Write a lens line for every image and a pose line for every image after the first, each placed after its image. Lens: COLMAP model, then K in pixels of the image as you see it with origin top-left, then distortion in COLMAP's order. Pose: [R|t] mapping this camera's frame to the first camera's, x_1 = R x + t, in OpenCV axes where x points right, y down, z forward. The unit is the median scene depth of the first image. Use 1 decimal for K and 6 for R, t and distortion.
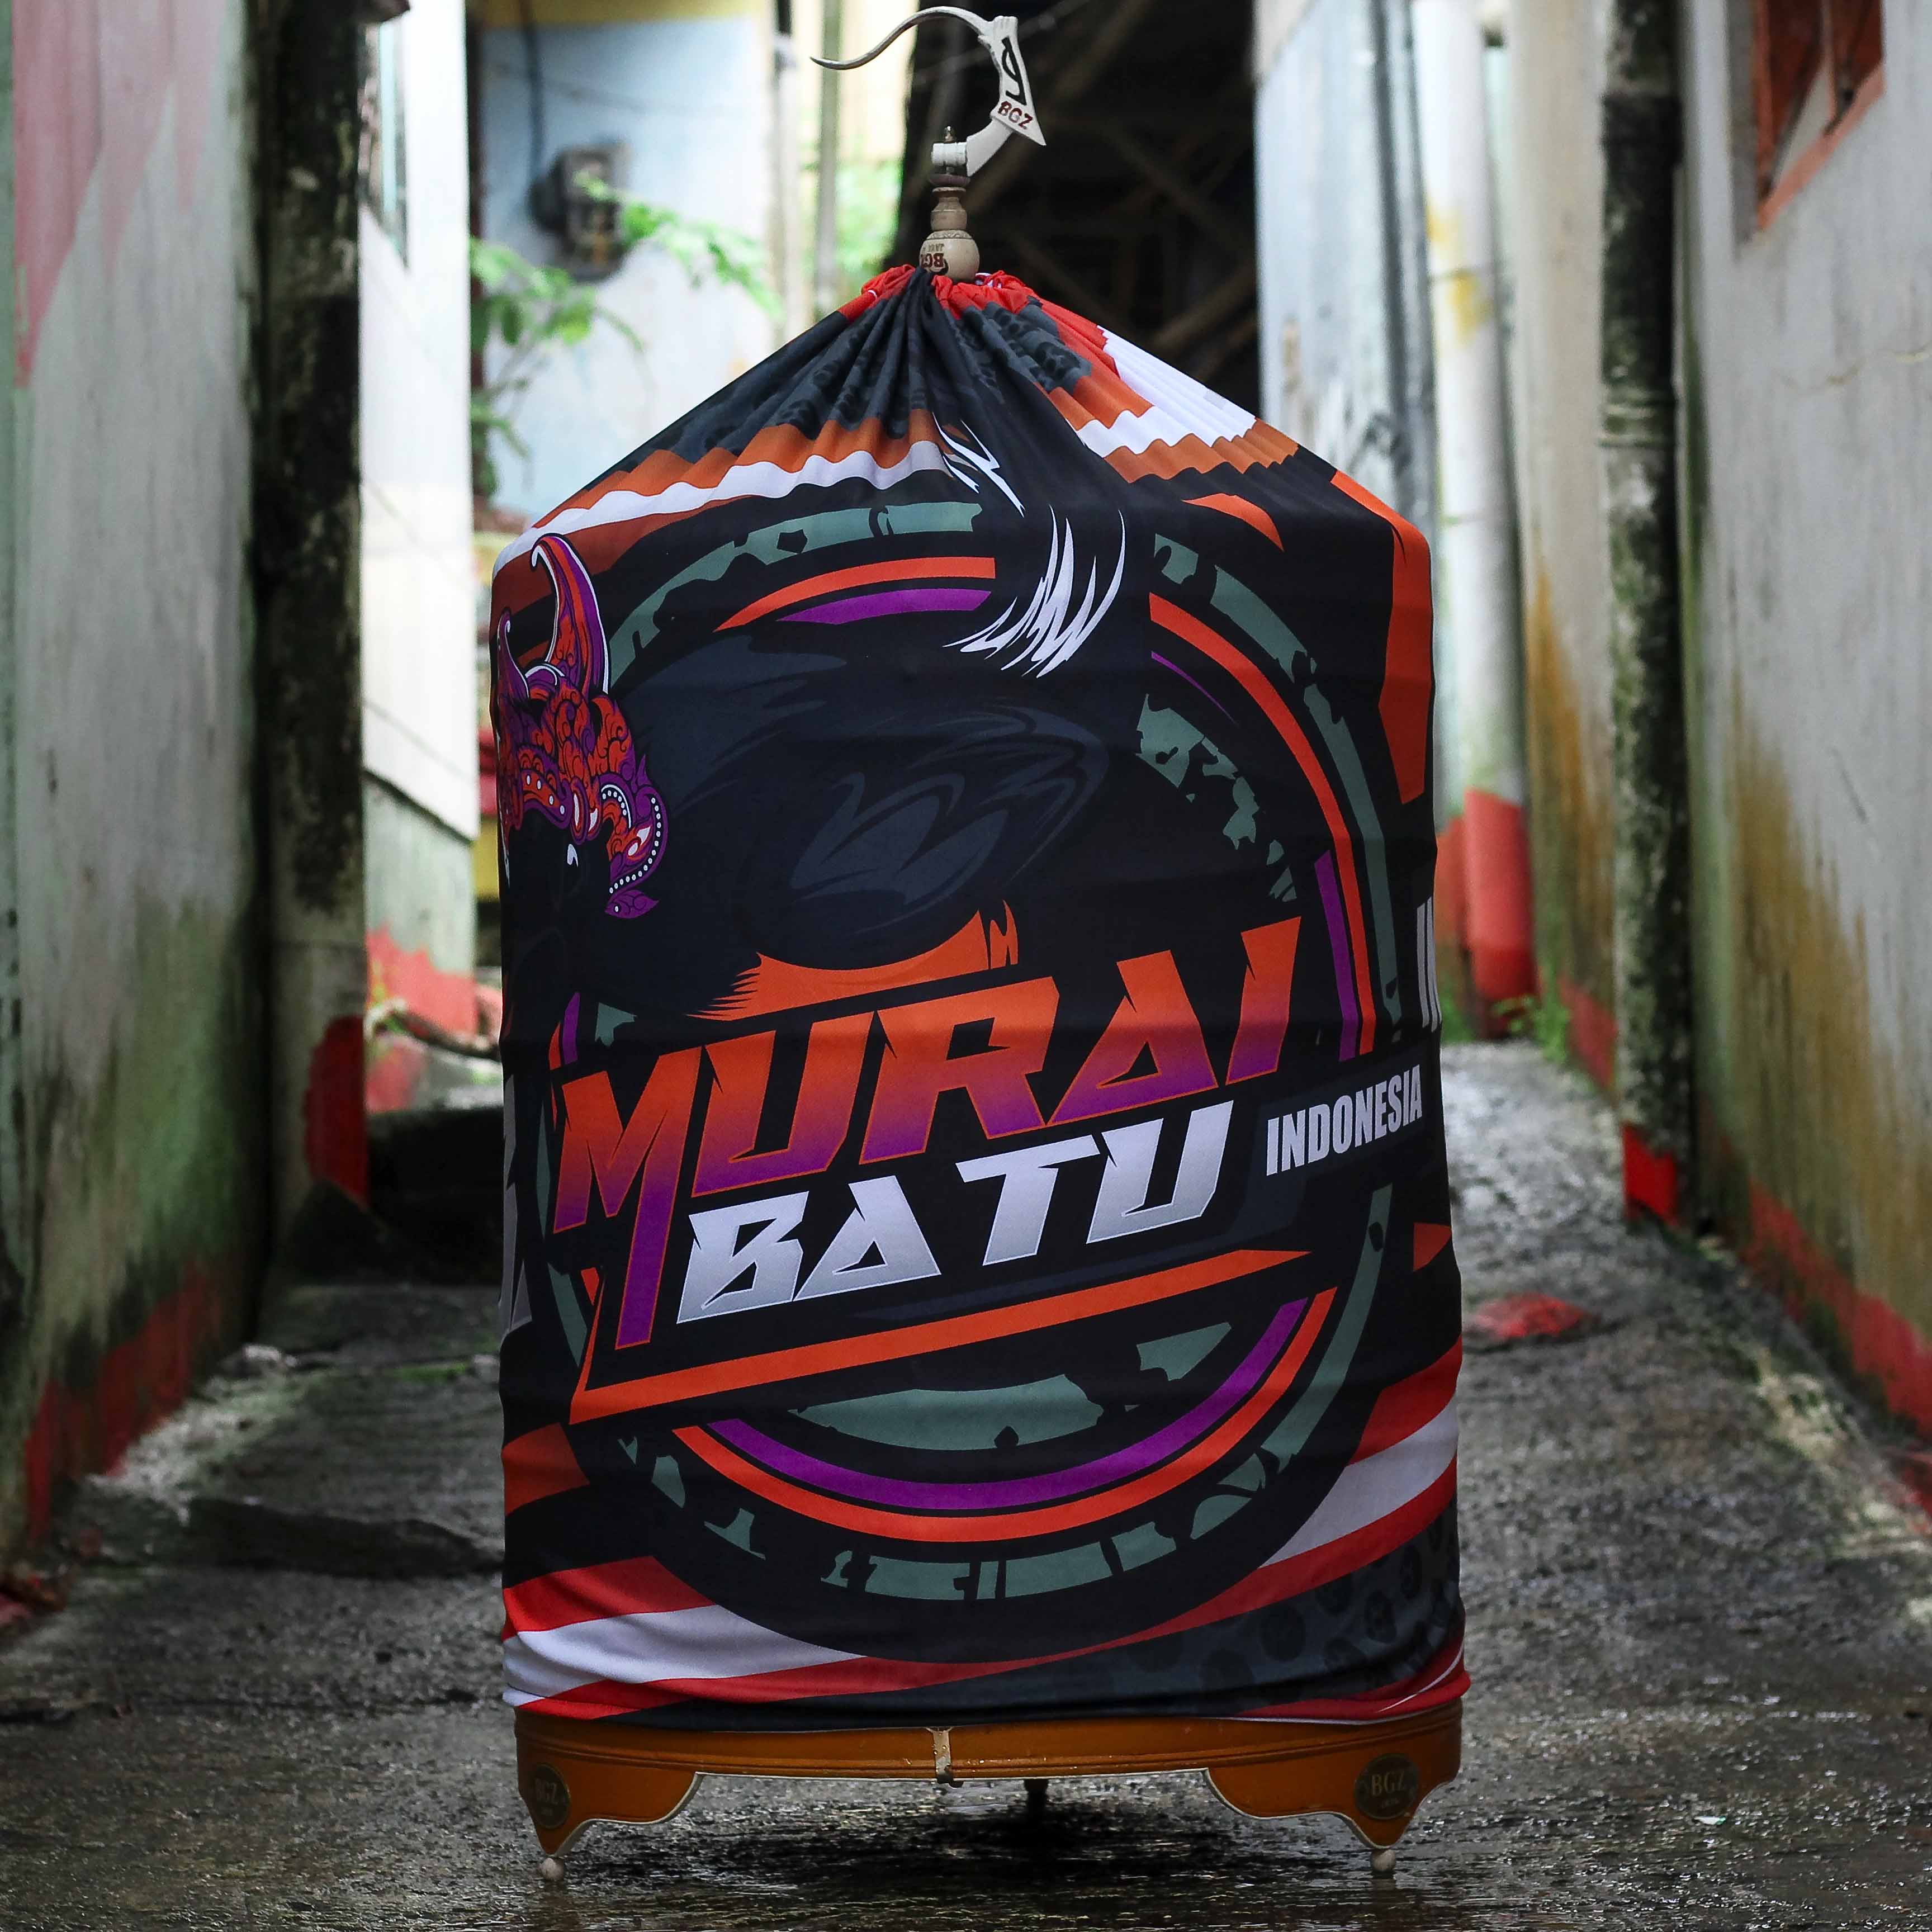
lens RADIAL K [[6860.7, 0, 966.0], [0, 6860.7, 966.0], [0, 0, 1]] dist [-0.077445, 0.101731]
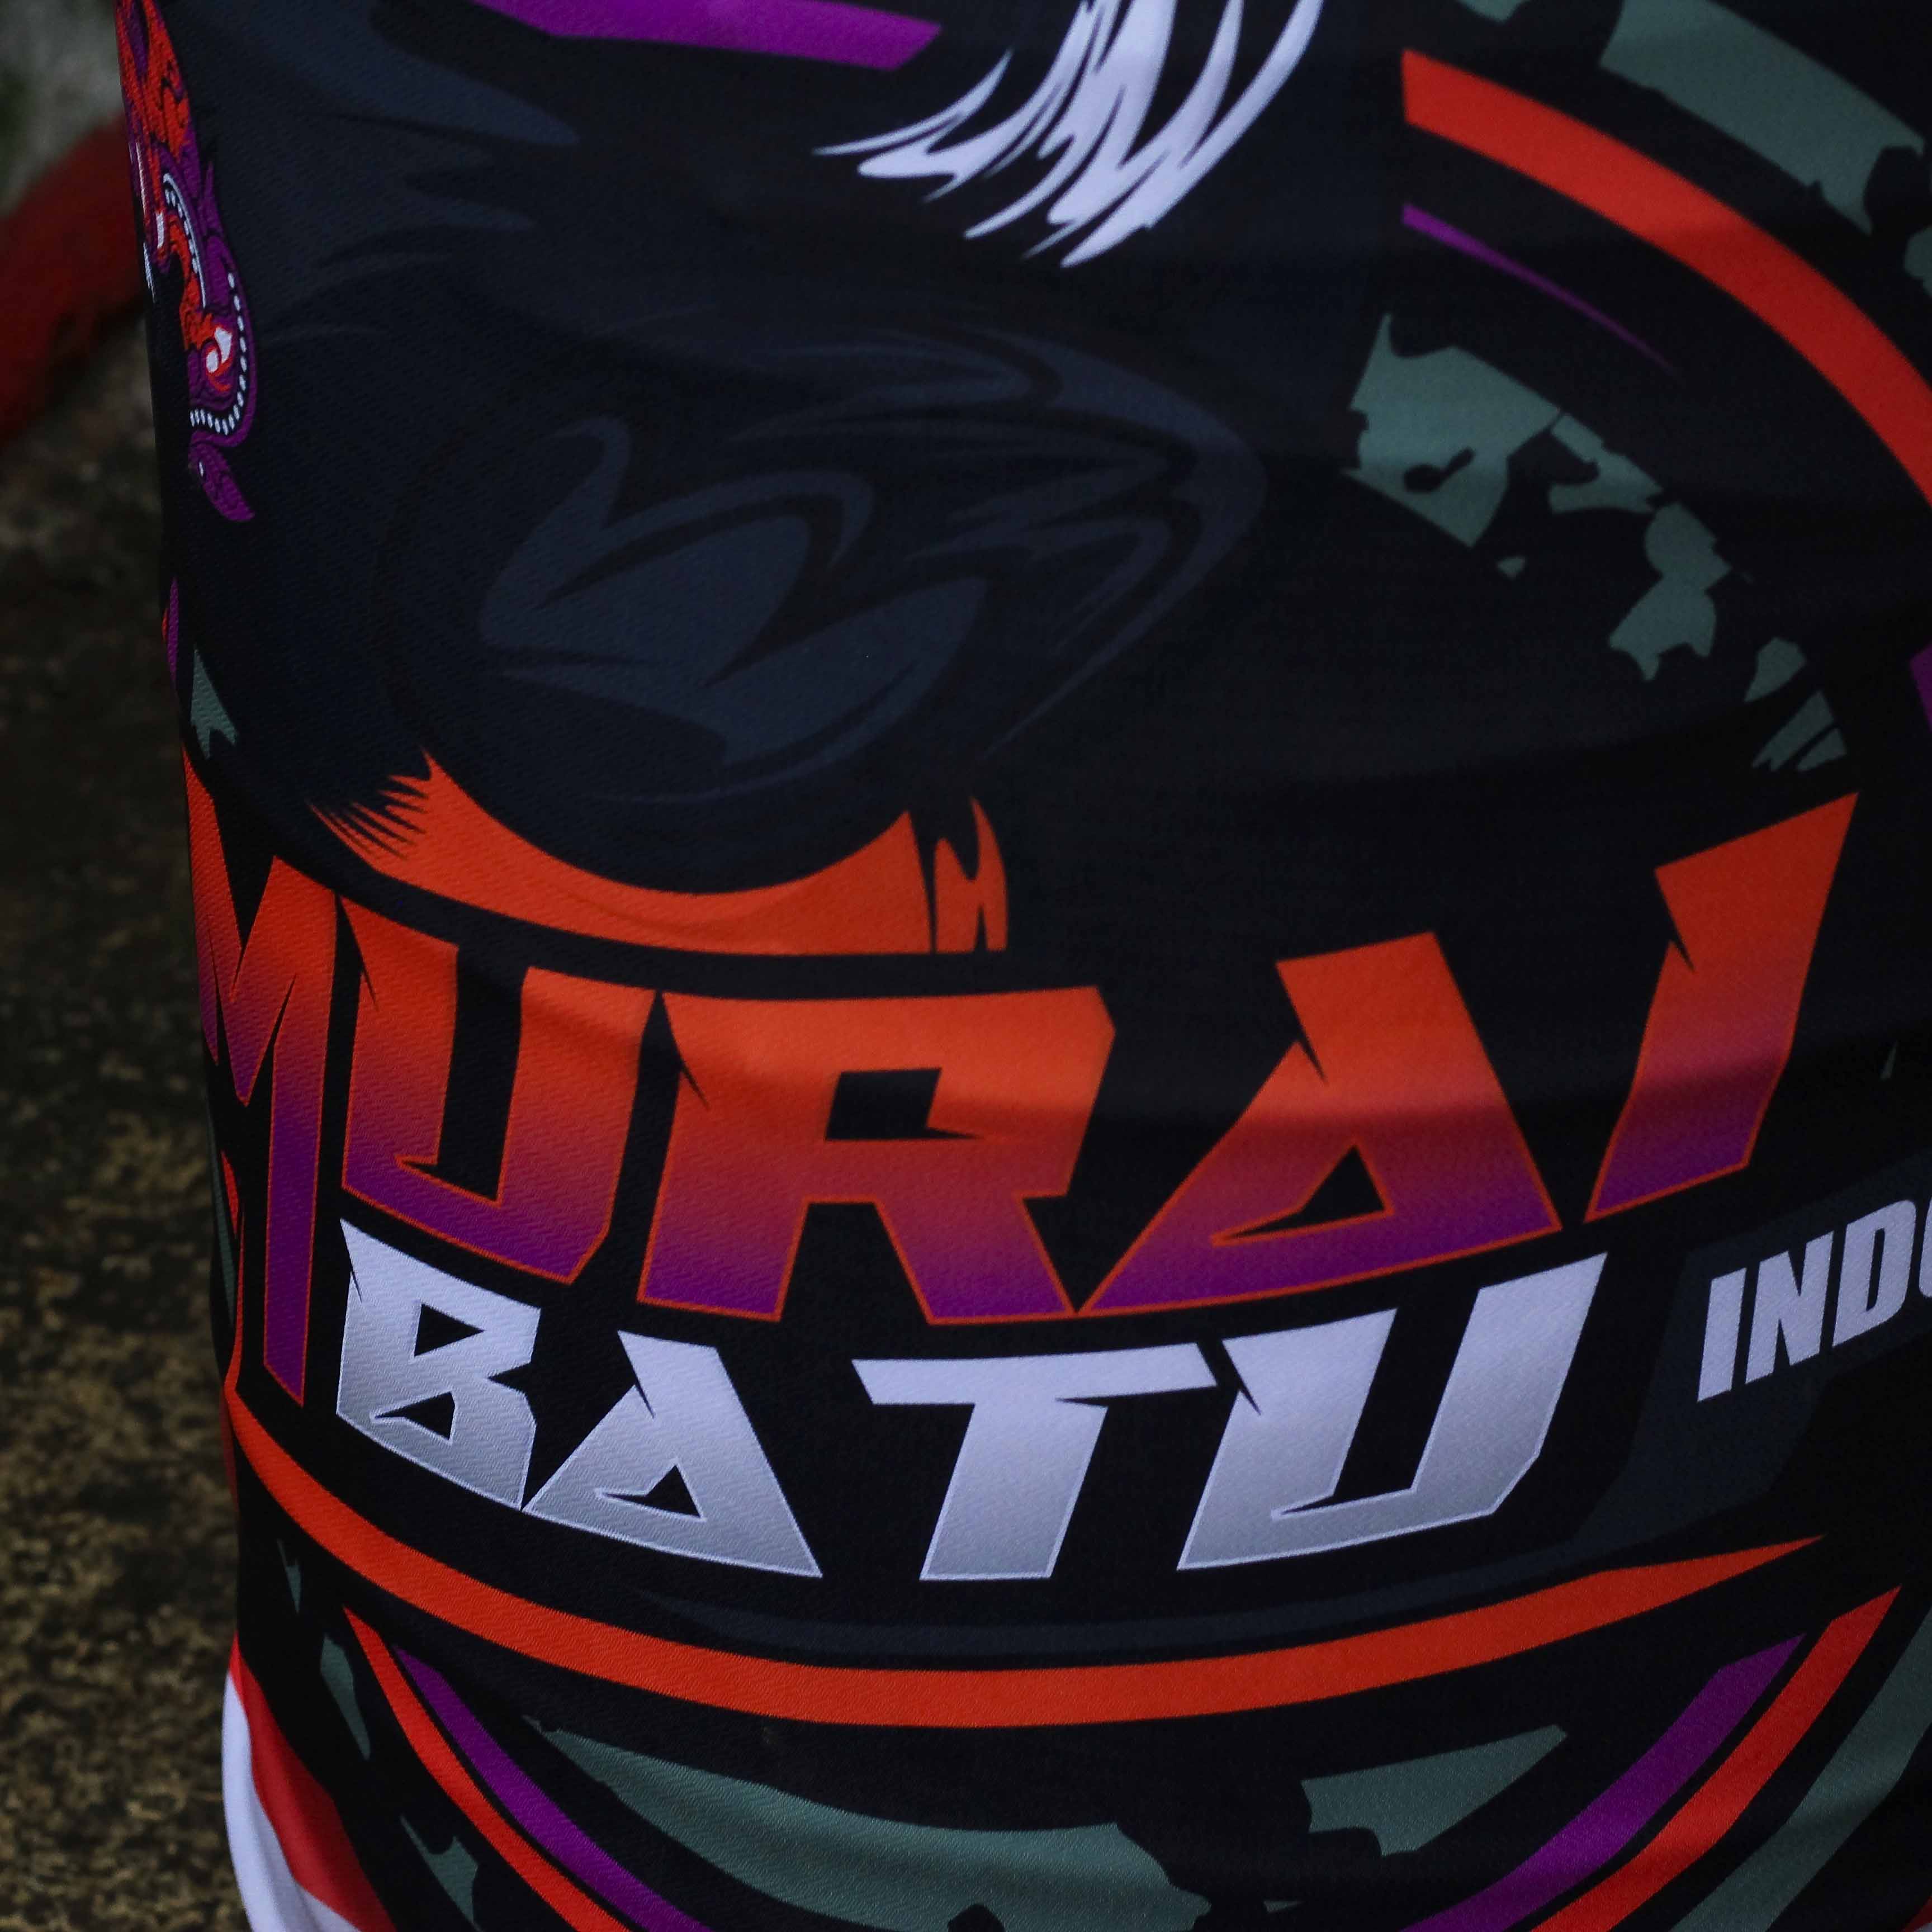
lens RADIAL K [[6877.8, 0, 966.0], [0, 6877.8, 966.0], [0, 0, 1]] dist [-0.129497, 1.030956]
pose [[0.936748, 0.181573, -0.299221, 0.086005], [0.001029, 0.853477, 0.521129, -0.142371], [0.350002, -0.488475, 0.799307, 0.503007]]
